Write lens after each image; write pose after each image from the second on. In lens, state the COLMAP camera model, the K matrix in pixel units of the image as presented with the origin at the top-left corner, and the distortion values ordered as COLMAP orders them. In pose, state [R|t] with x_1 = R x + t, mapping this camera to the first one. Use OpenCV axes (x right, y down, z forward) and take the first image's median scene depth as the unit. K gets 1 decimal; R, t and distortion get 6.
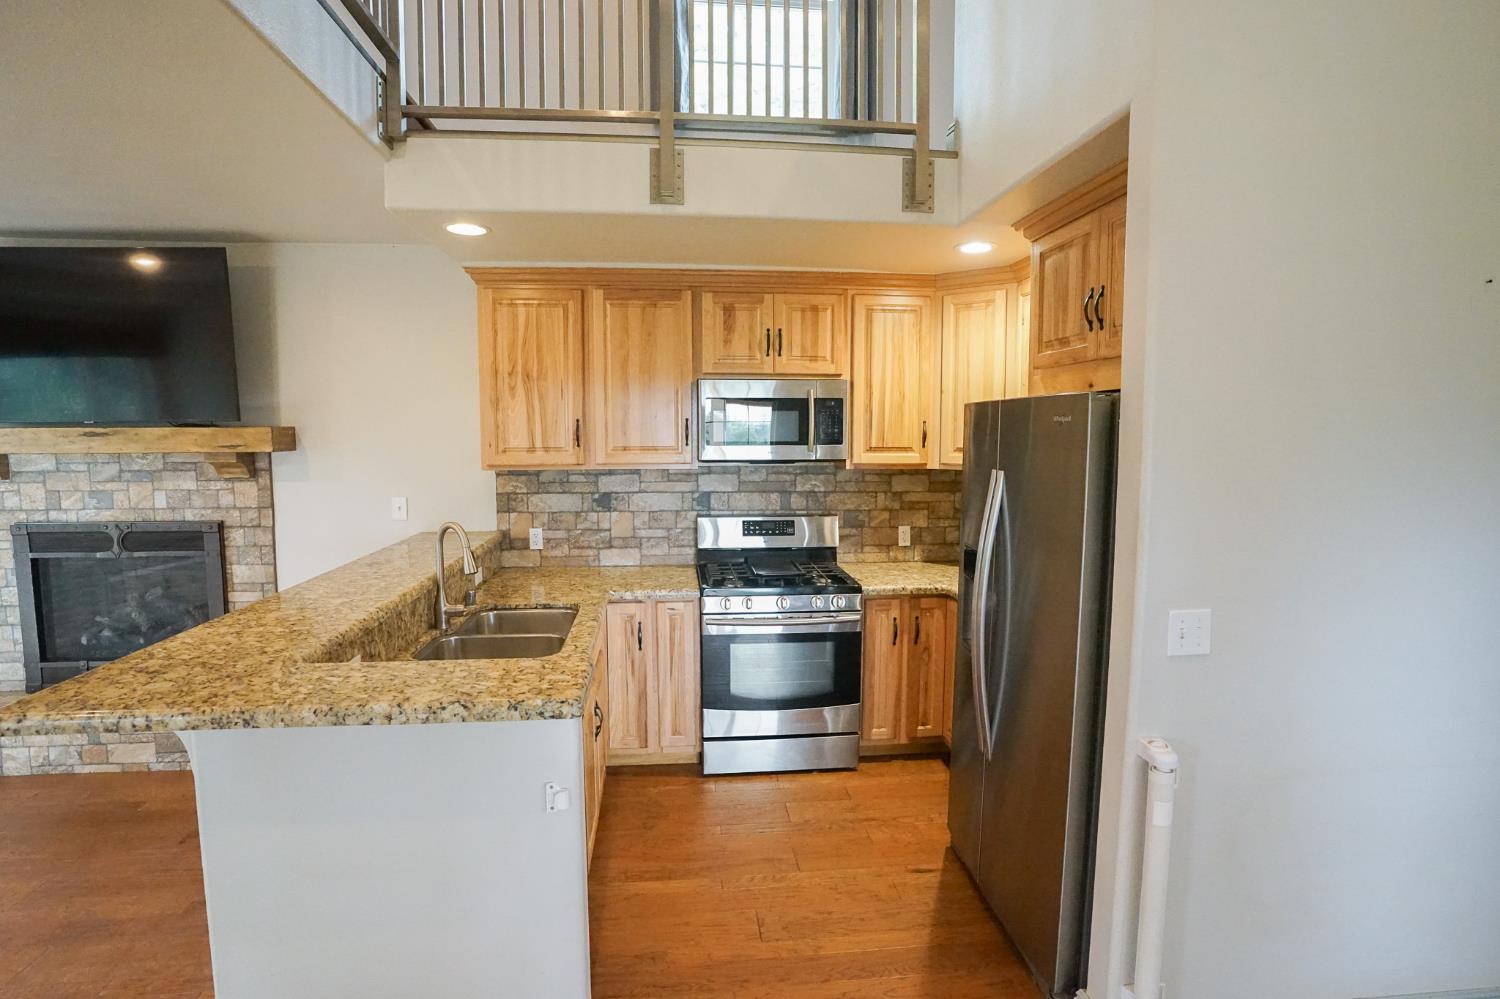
lens RADIAL K [[738.3, 0, 746.0], [0, 738.3, 502.5], [0, 0, 1]] dist [-0.016054, 0.002295]
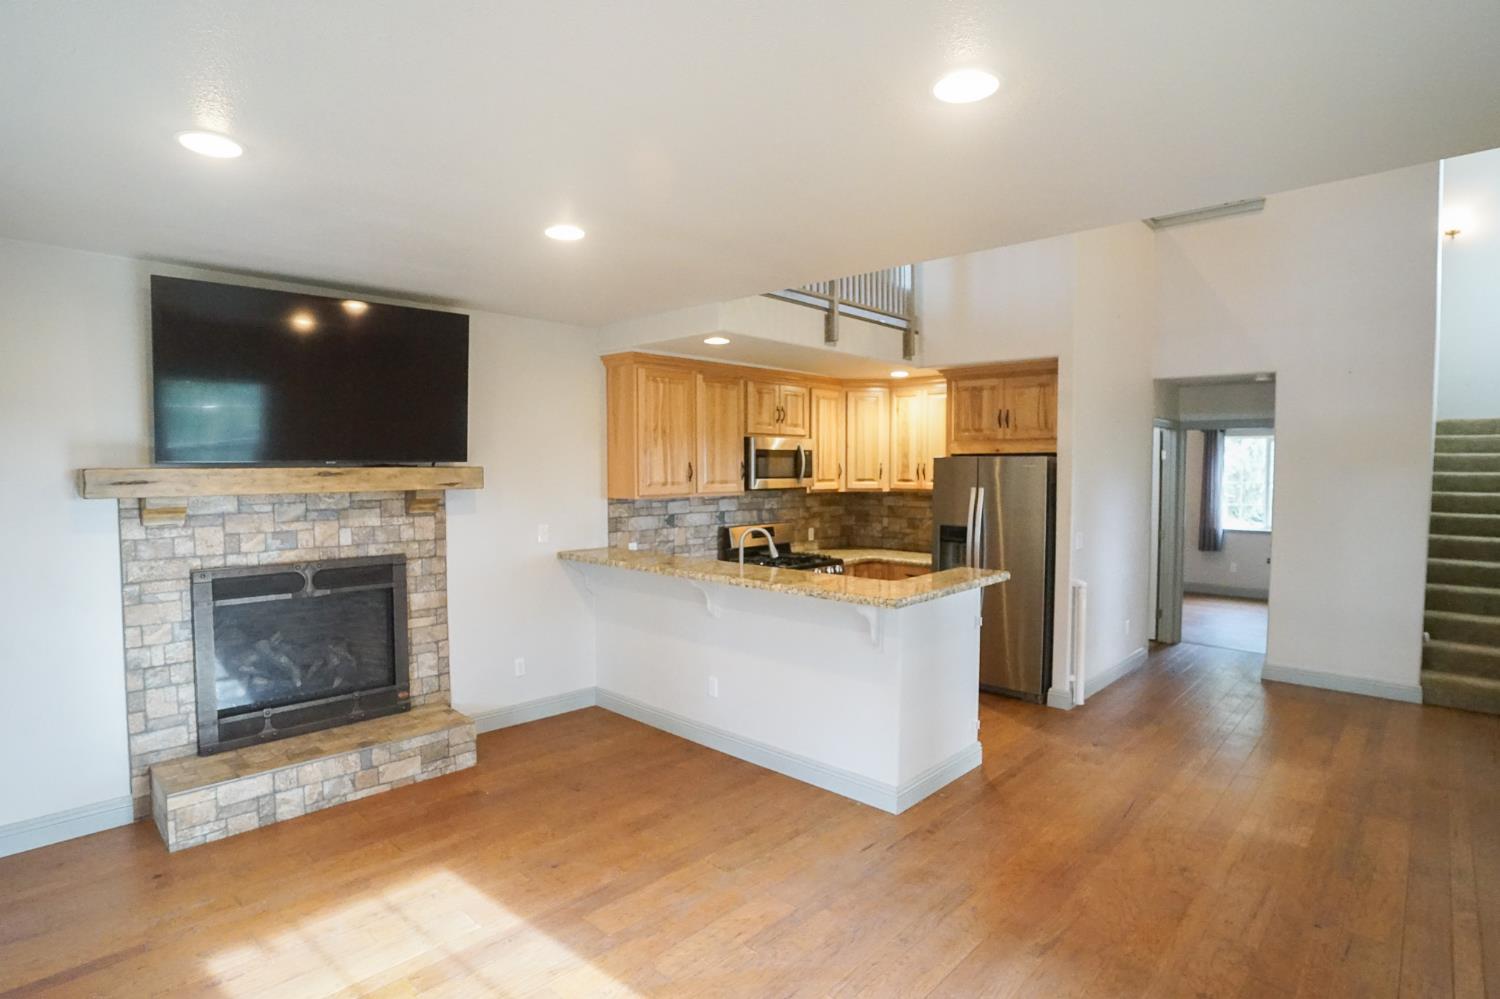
lens RADIAL K [[738.3, 0, 756.3], [0, 738.3, 498.3], [0, 0, 1]] dist [-0.016054, 0.002295]
pose [[0.760653, -0.028014, 0.648554, -1.037702], [0.063413, 0.997497, -0.031287, 0.010987], [-0.646054, 0.064925, 0.760526, -0.173022]]
